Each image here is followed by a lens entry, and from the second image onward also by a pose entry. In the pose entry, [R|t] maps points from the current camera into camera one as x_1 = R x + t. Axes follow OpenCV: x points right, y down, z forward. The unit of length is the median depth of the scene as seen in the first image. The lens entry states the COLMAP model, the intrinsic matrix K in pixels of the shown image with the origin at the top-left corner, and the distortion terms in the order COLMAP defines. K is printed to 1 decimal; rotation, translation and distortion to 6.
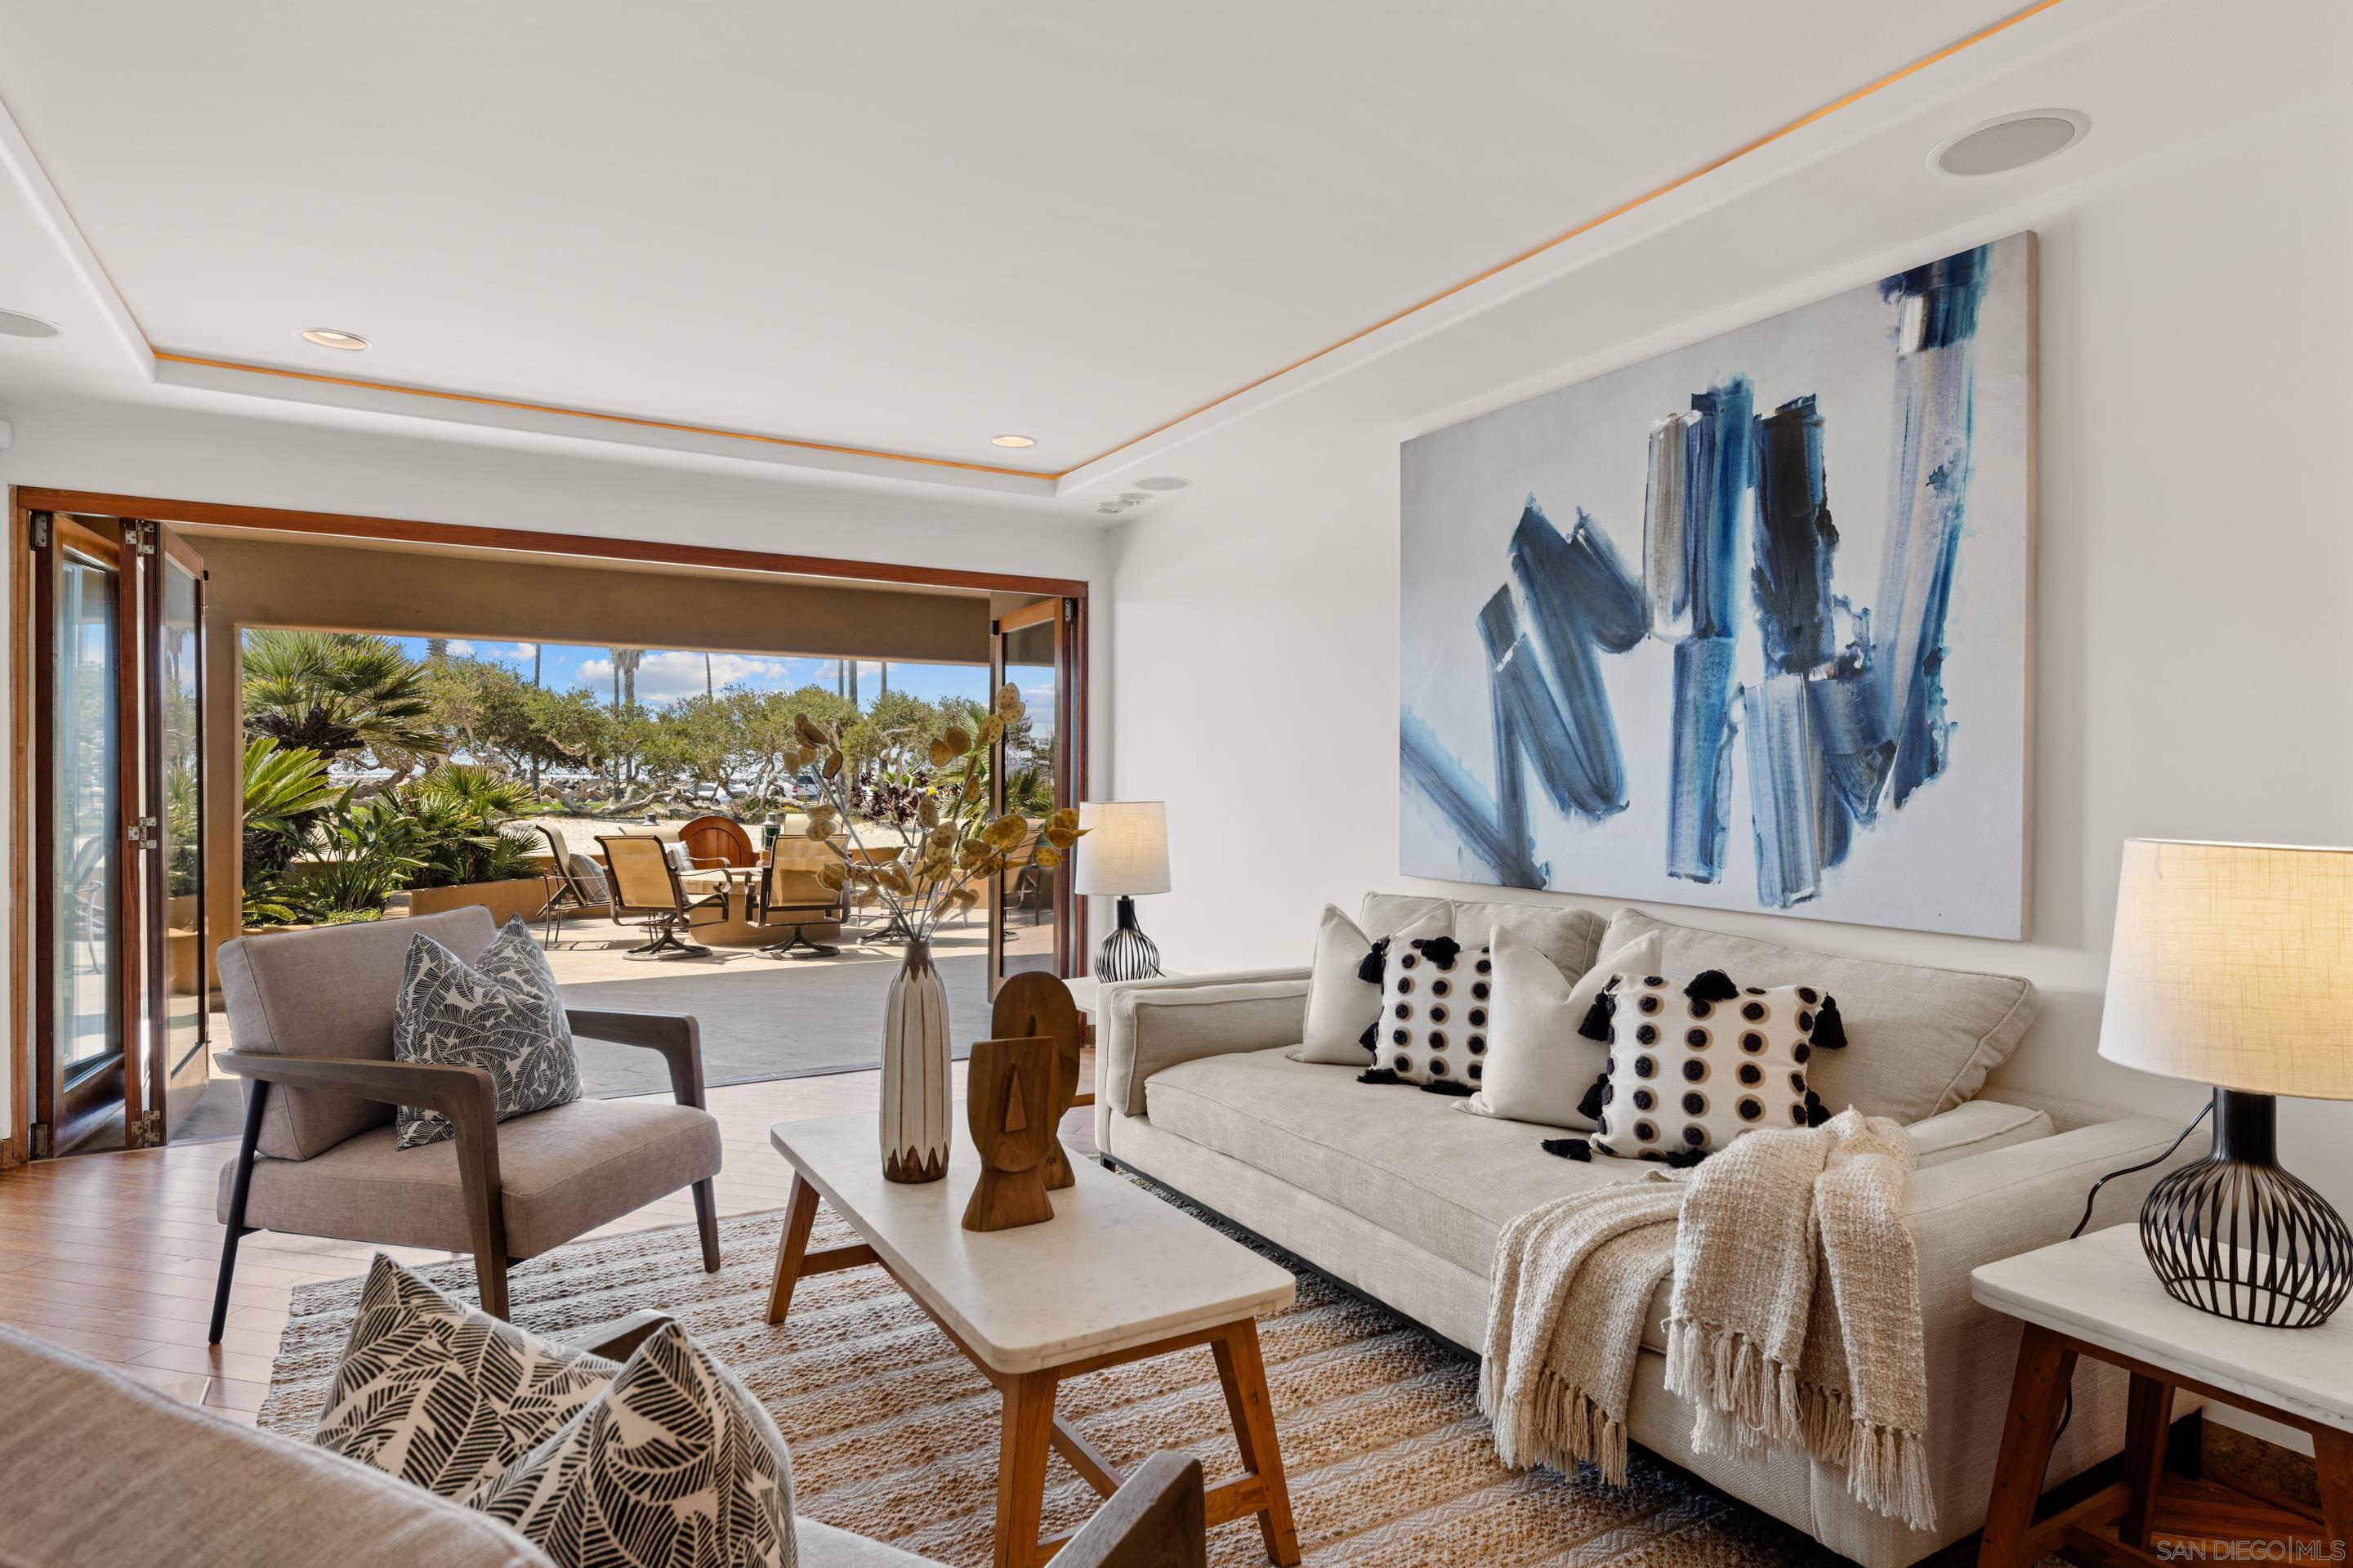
lens RADIAL K [[1282.3, 0, 1184.0], [0, 1282.3, 780.8], [0, 0, 1]] dist [0.011732, -0.005315]
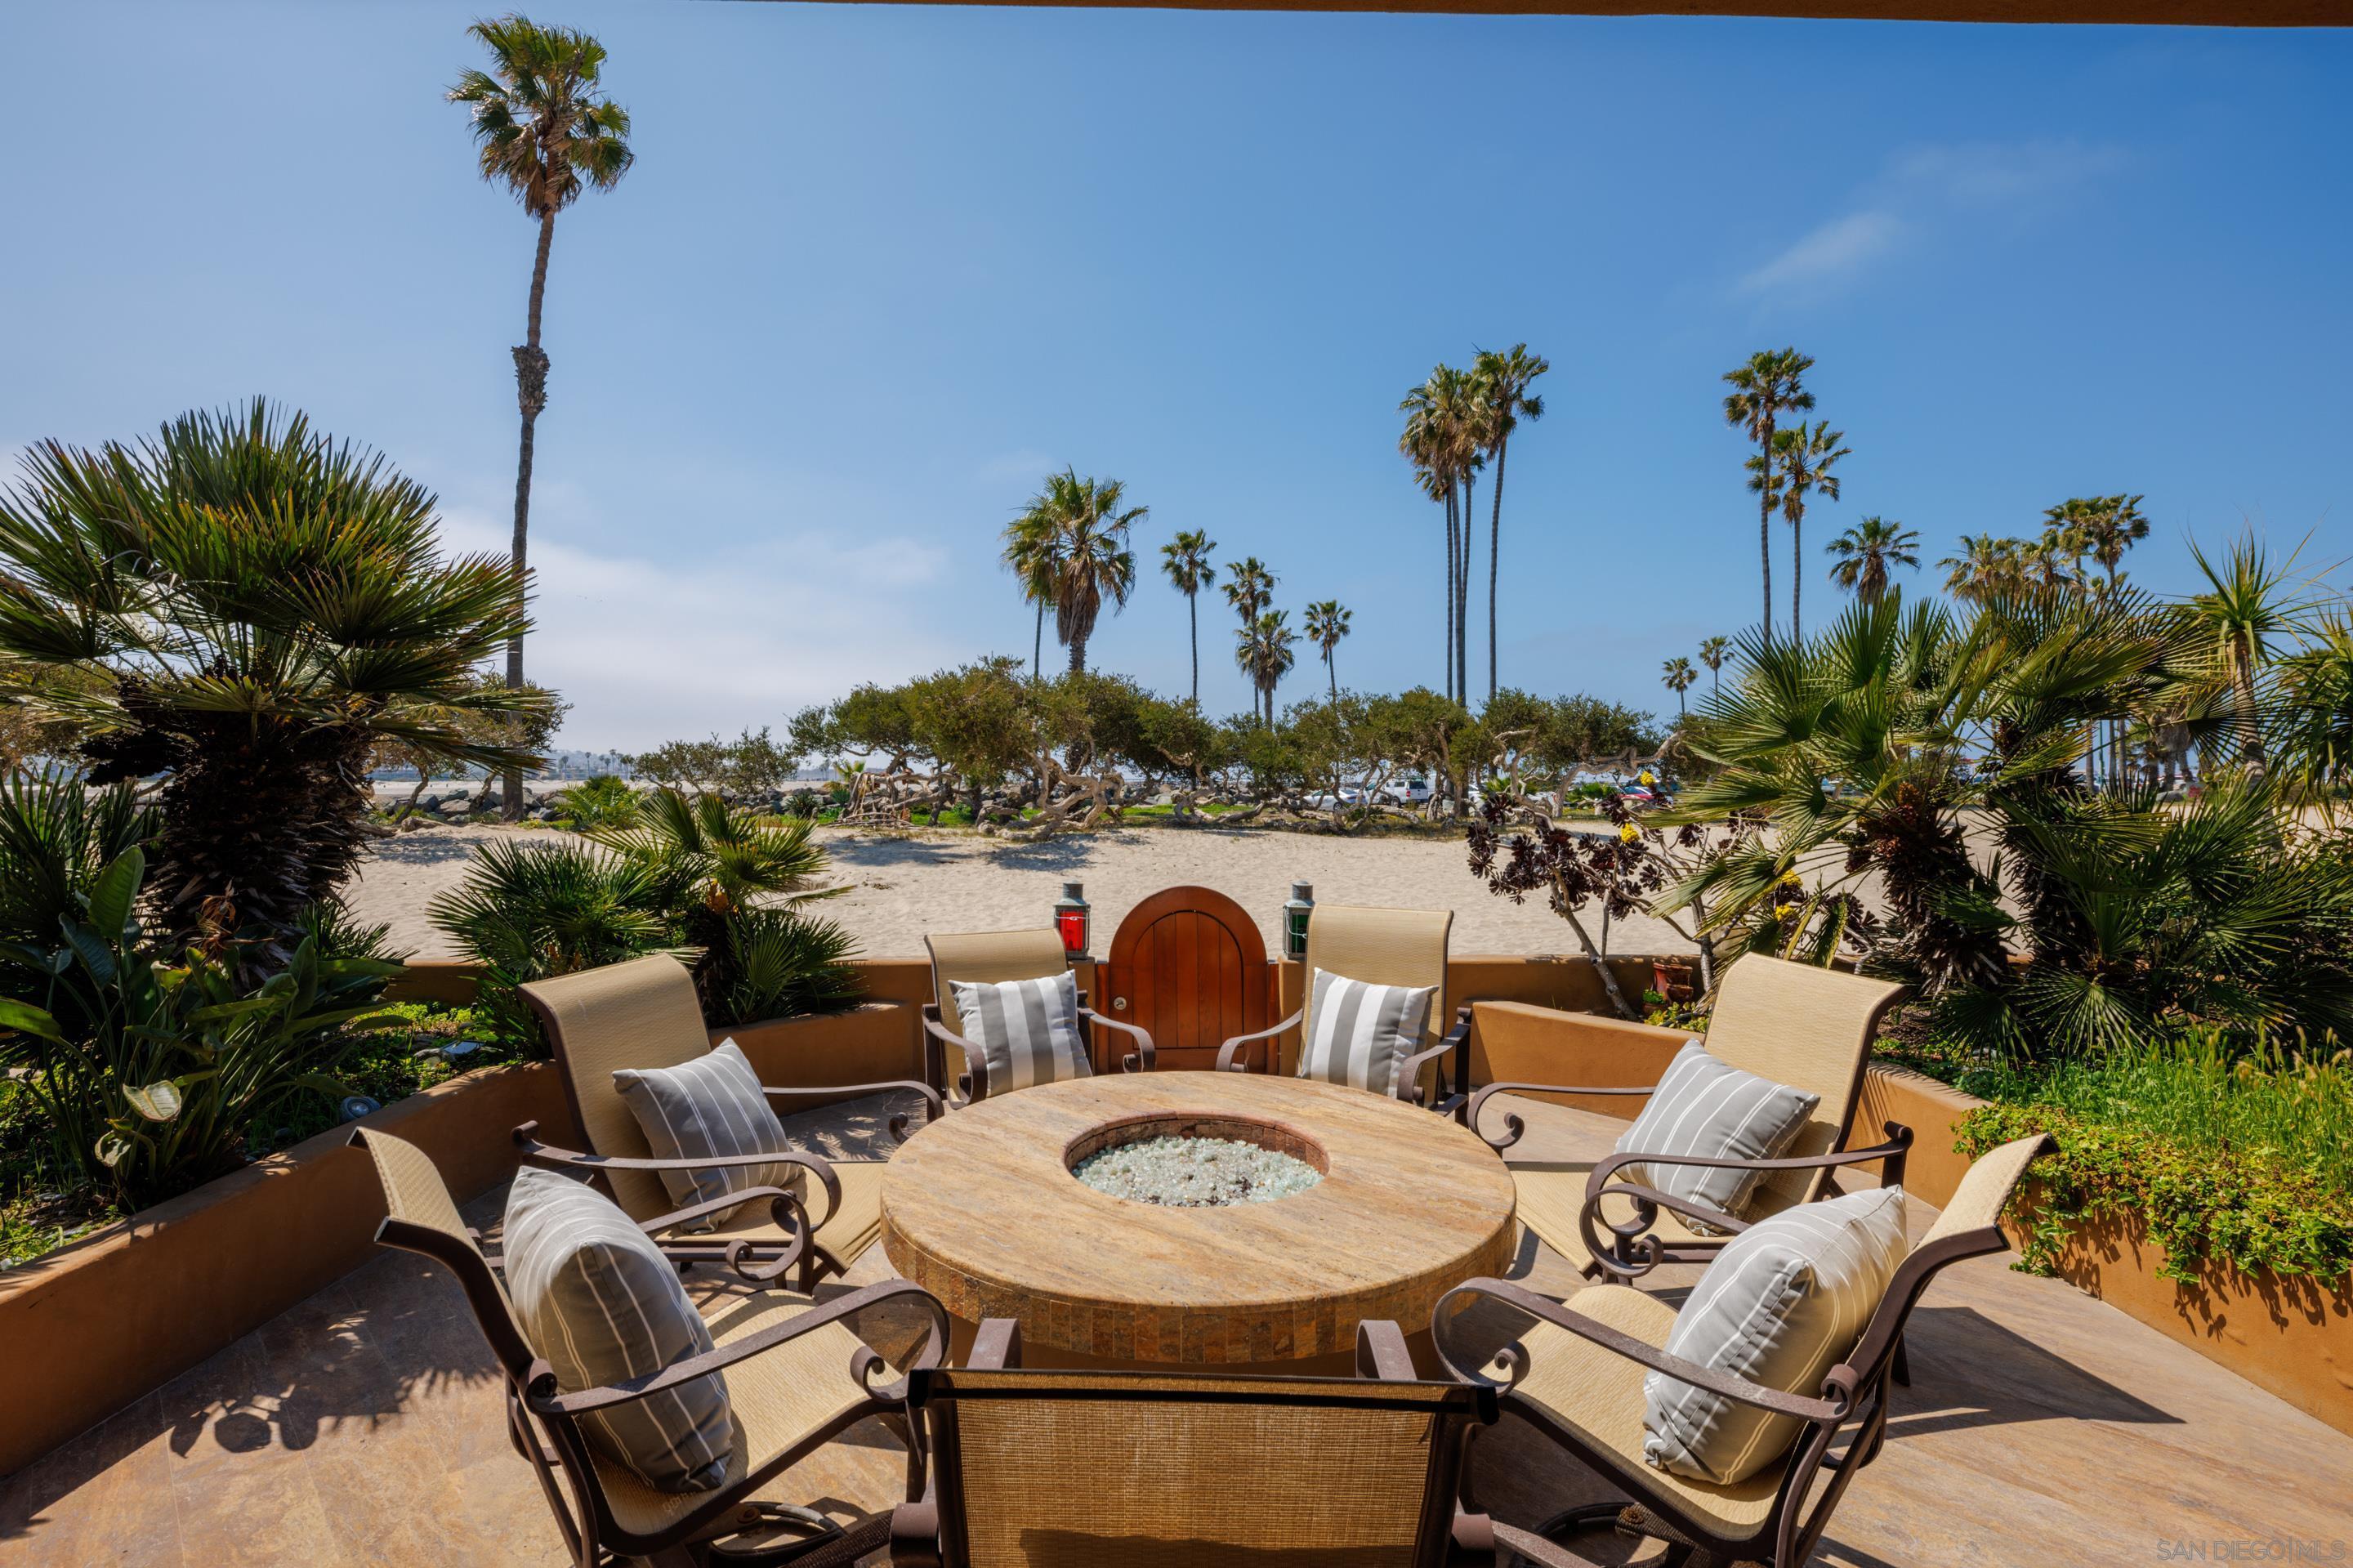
lens RADIAL K [[1064.1, 0, 1178.4], [0, 1064.1, 782.6], [0, 0, 1]] dist [0.016233, -0.007493]
pose [[0.872450, -0.001973, -0.488700, -0.671648], [0.001942, 0.999998, -0.000570, -0.052185], [0.488700, -0.000452, 0.872452, 2.533661]]
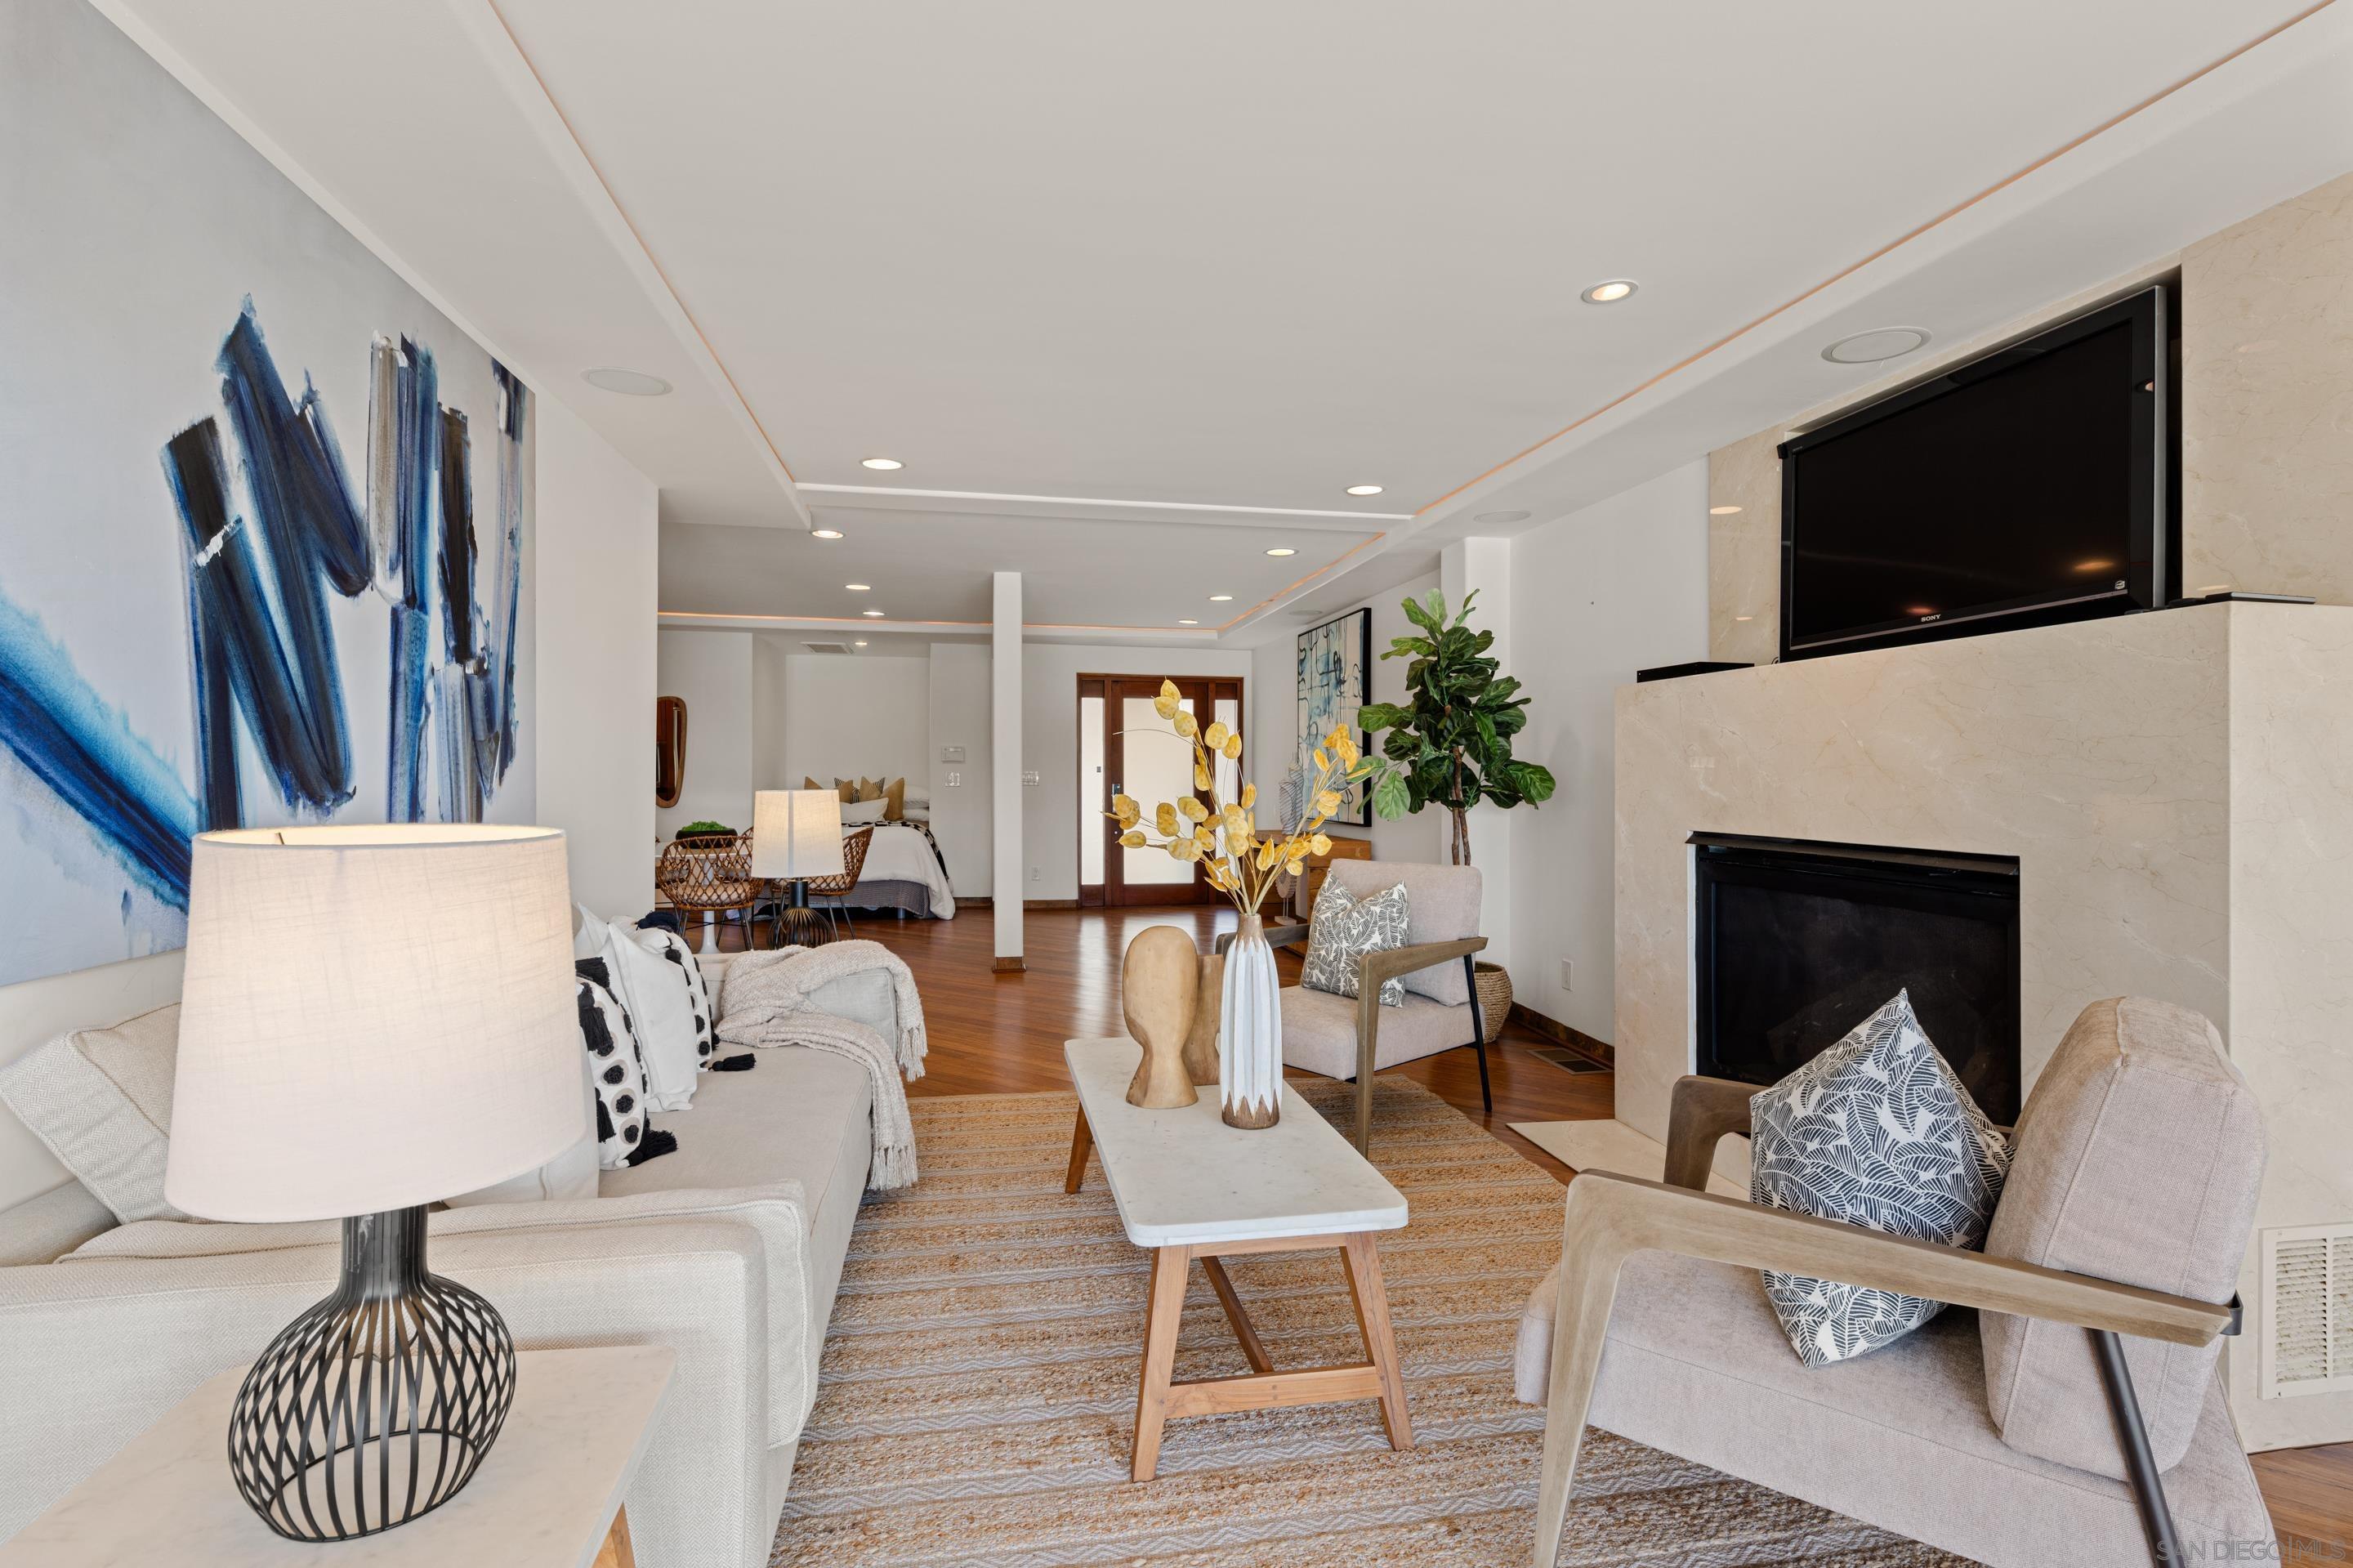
lens RADIAL K [[1124.4, 0, 1180.0], [0, 1124.4, 781.0], [0, 0, 1]] dist [0.003727, 0.000184]
pose [[-0.940720, -0.011922, 0.338973, -0.364844], [-0.009686, 0.999919, 0.008288, 0.001706], [-0.339045, 0.004514, -0.940759, 1.458446]]
